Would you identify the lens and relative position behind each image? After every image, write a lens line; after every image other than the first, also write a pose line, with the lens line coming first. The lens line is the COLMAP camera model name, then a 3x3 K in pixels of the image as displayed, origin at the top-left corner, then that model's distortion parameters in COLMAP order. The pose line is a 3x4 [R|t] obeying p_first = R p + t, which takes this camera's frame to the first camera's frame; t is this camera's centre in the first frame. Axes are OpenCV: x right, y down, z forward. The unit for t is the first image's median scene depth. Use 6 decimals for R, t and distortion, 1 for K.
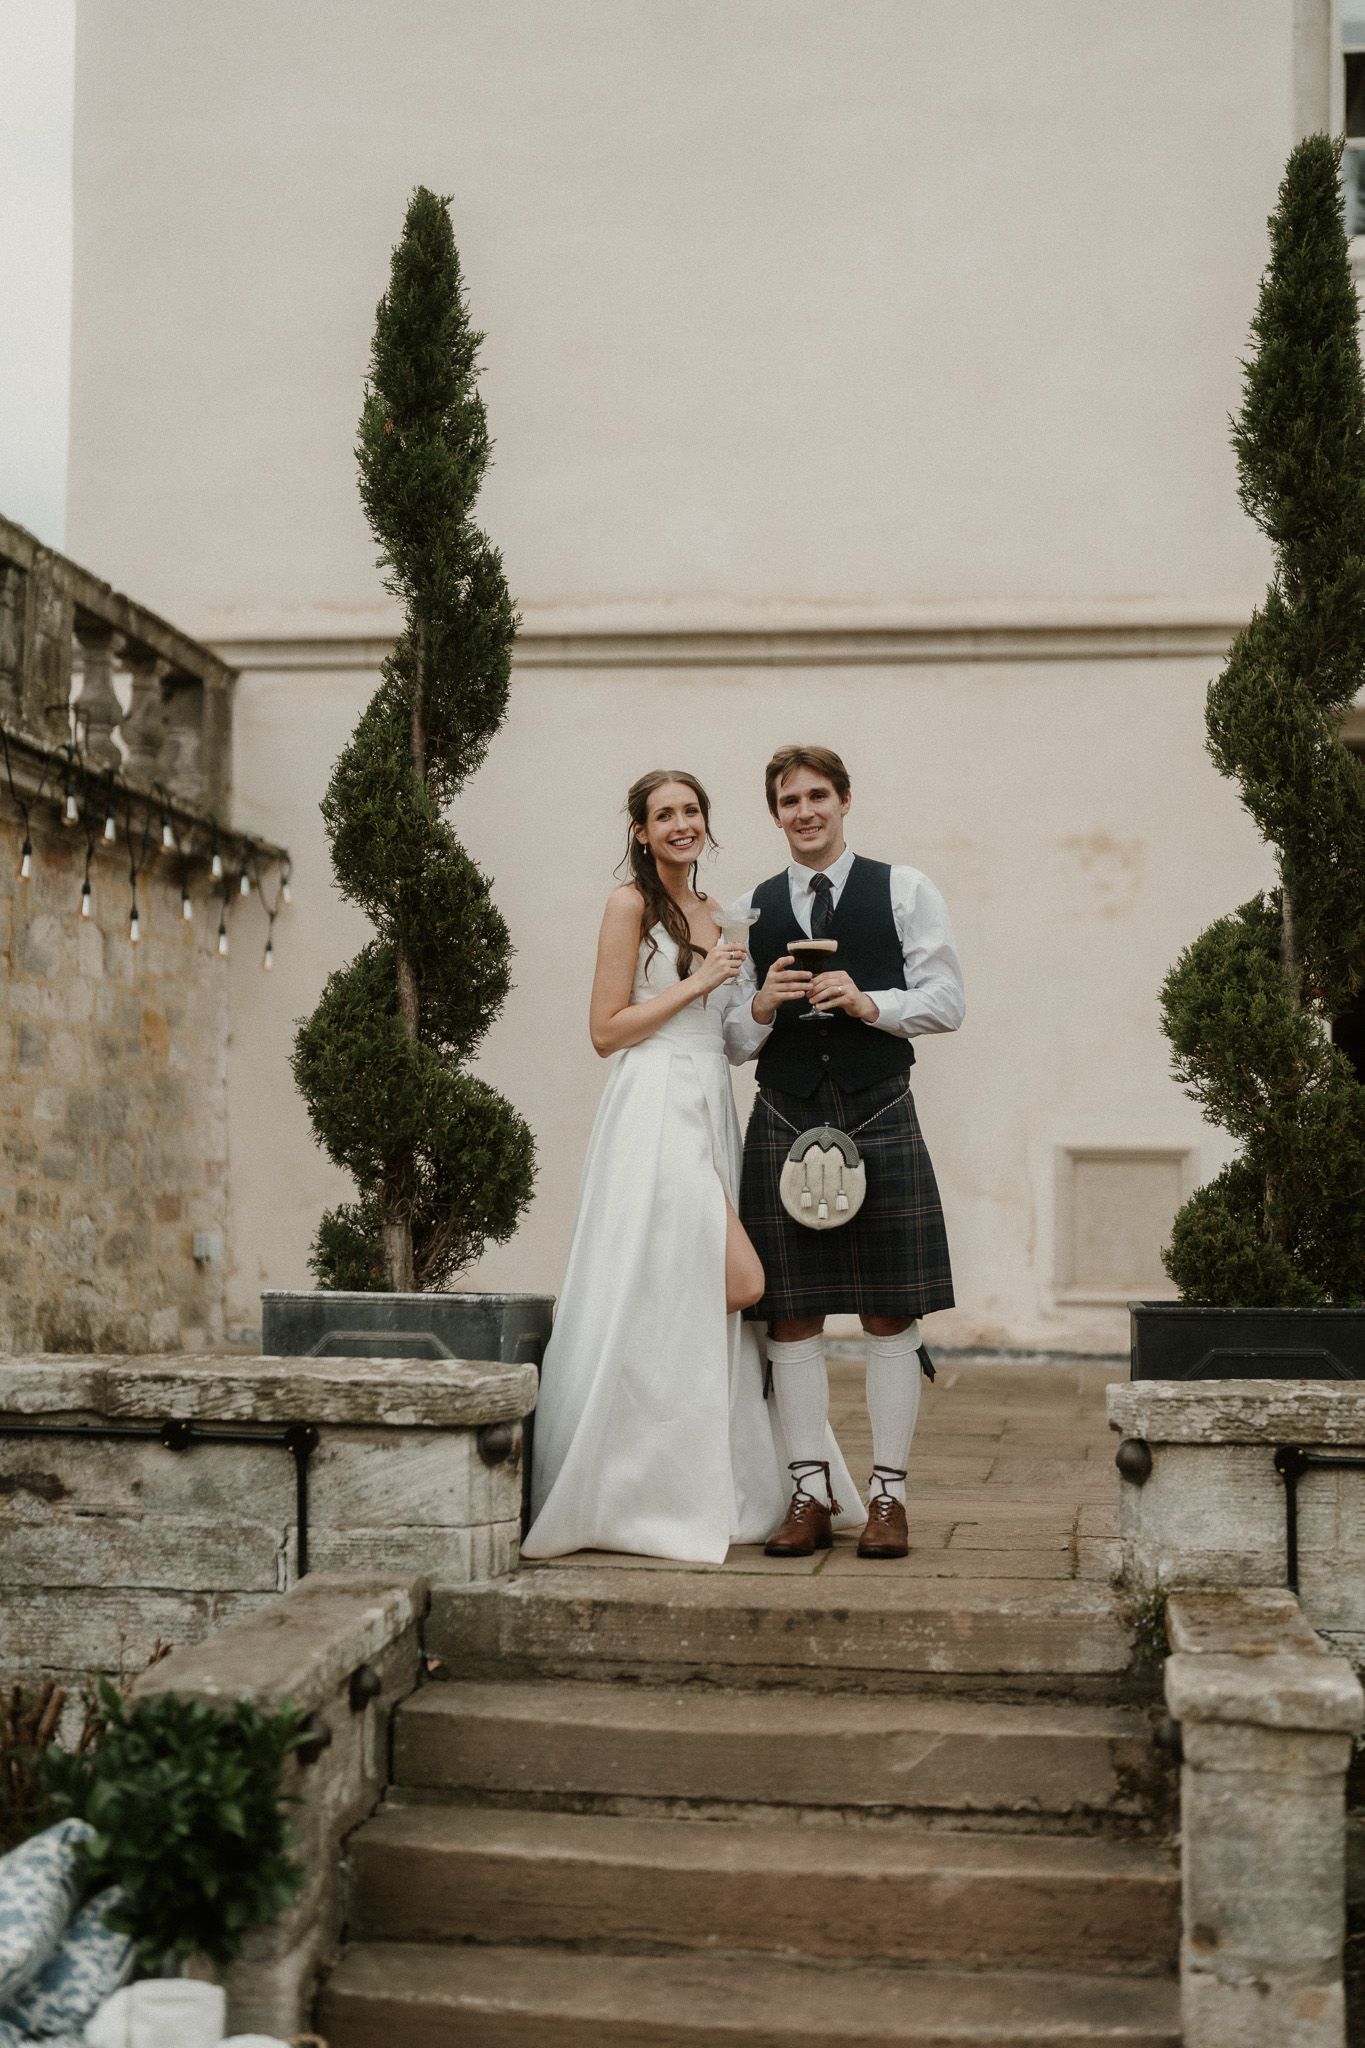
lens RADIAL K [[2848.9, 0, 682.5], [0, 2848.9, 1024.0], [0, 0, 1]] dist [-0.006956, -0.076225]
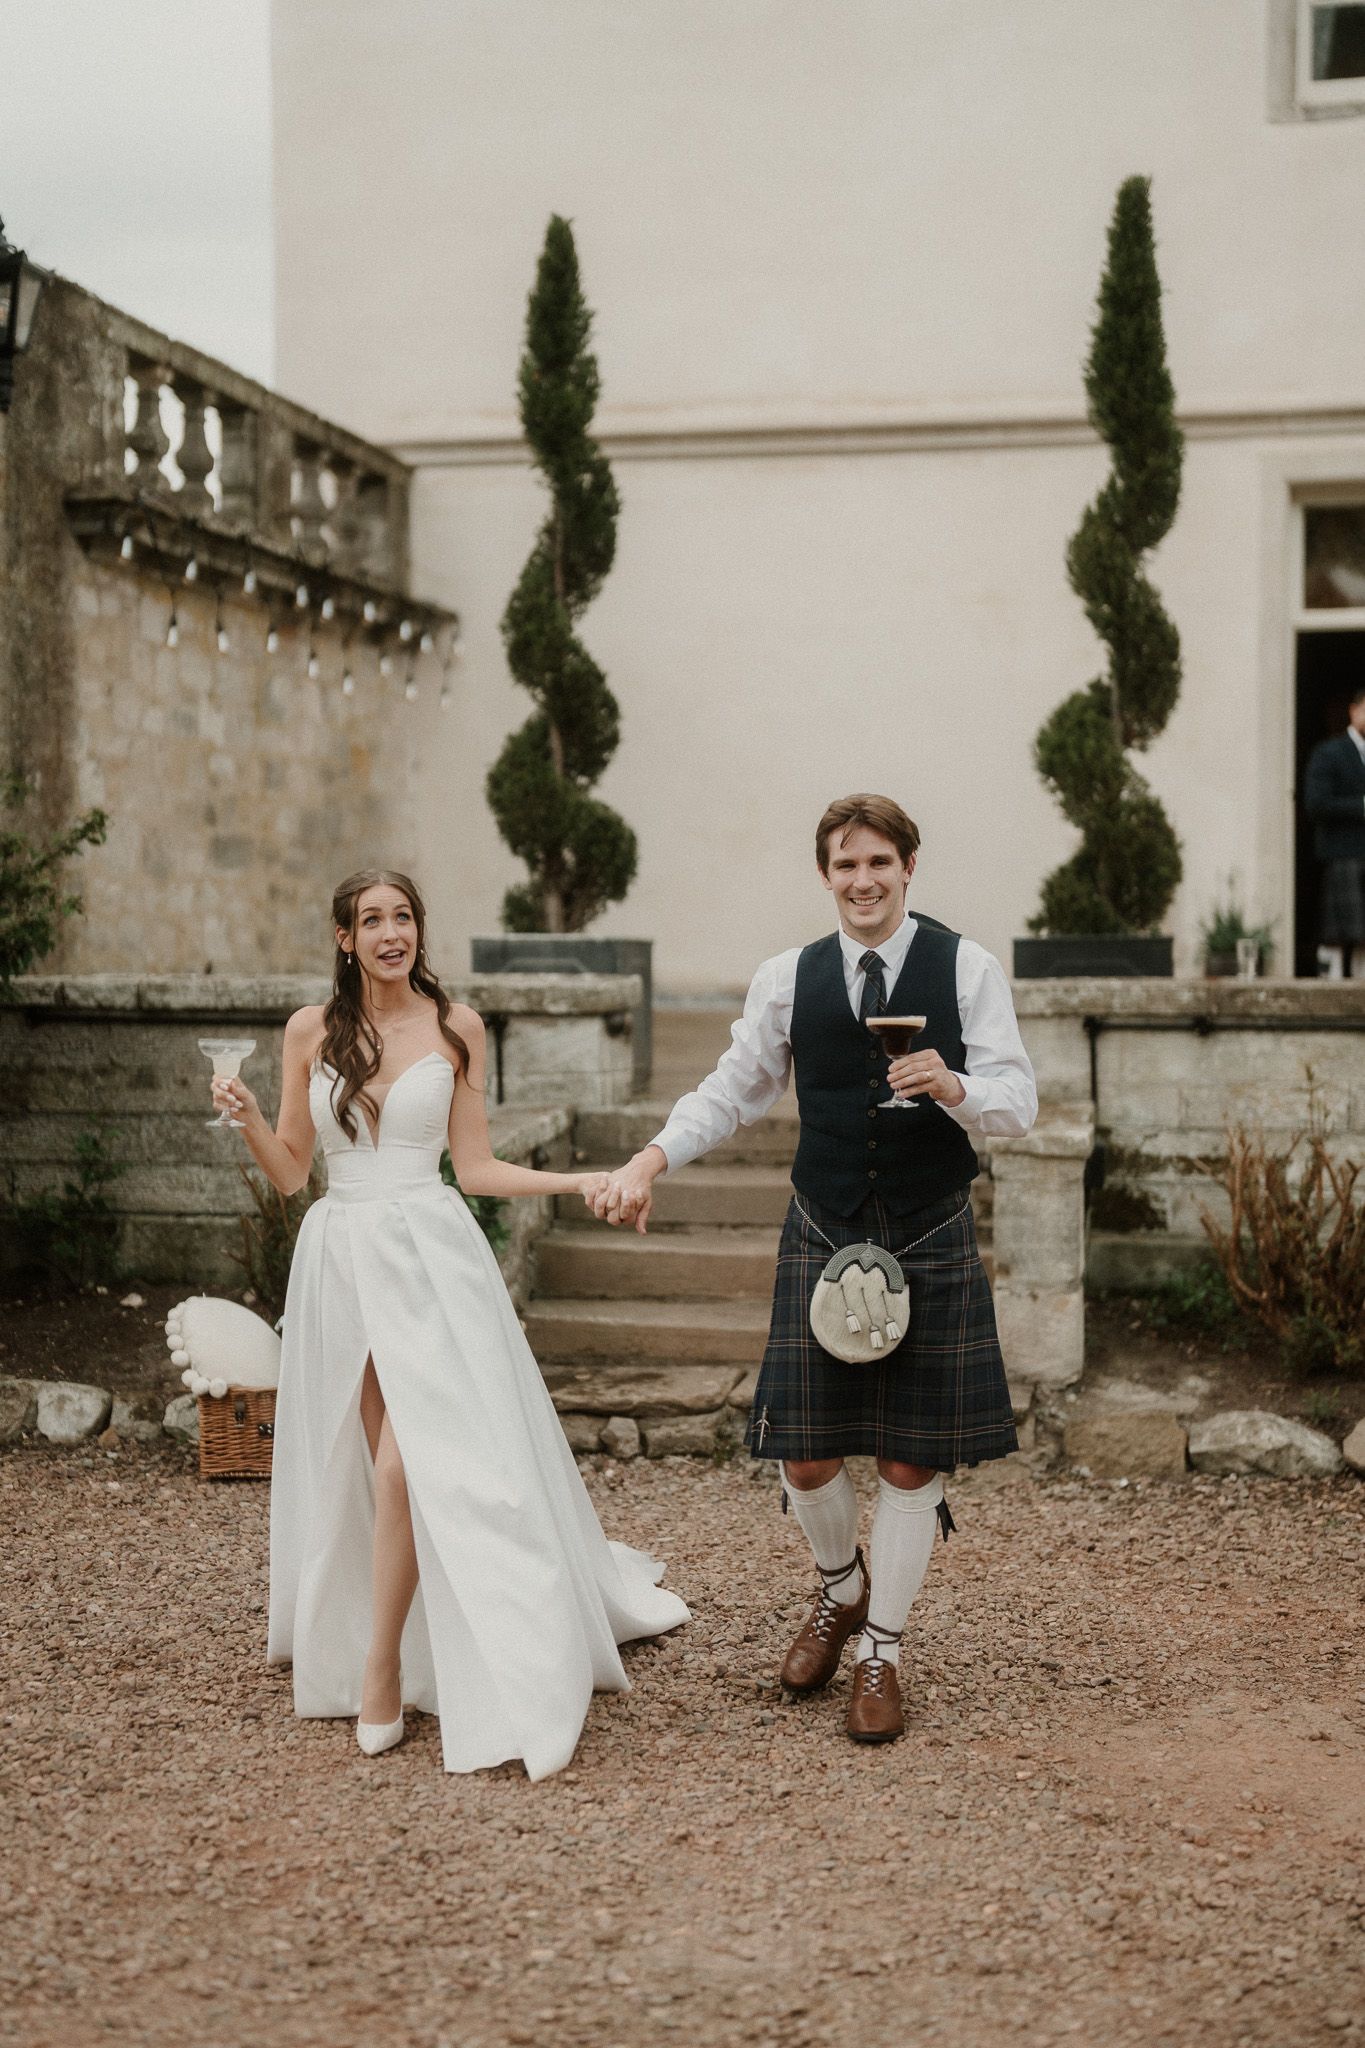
lens RADIAL K [[2848.9, 0, 682.5], [0, 2848.9, 1024.0], [0, 0, 1]] dist [-0.006956, -0.076225]
pose [[0.998493, -0.012173, -0.053503, 0.060026], [0.017701, 0.994411, 0.104088, -0.022822], [0.051937, -0.104878, 0.993128, -0.621480]]
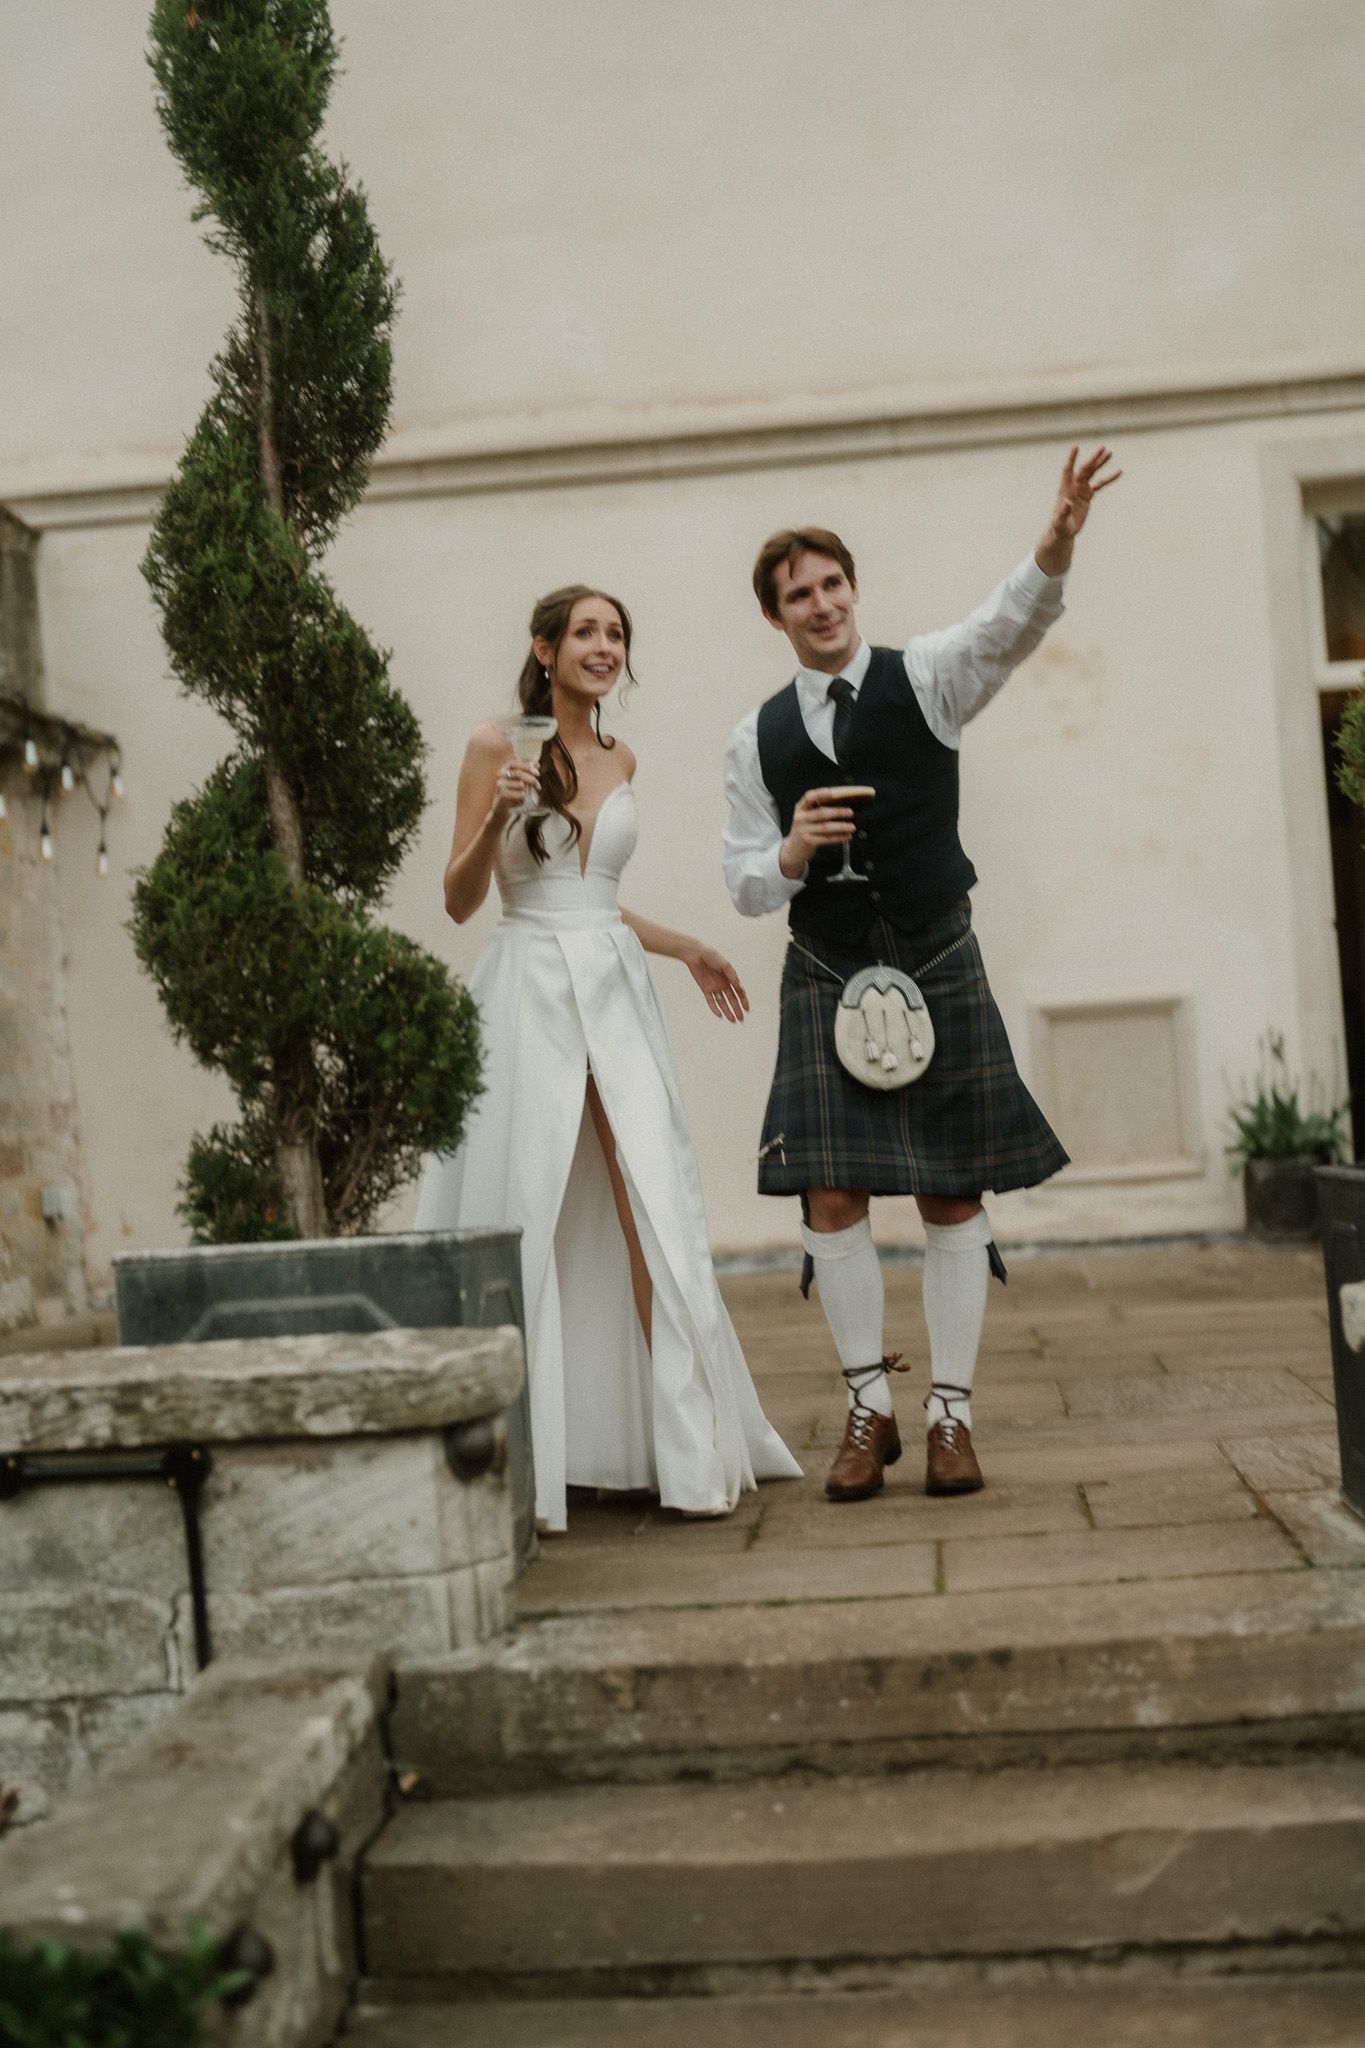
lens RADIAL K [[2873.6, 0, 678.9], [0, 2873.6, 979.4], [0, 0, 1]] dist [-0.004789, -0.038704]
pose [[0.995677, -0.079987, 0.047219, -0.038749], [0.079264, 0.996709, 0.016987, 0.026557], [-0.048422, -0.013171, 0.998740, 0.302741]]
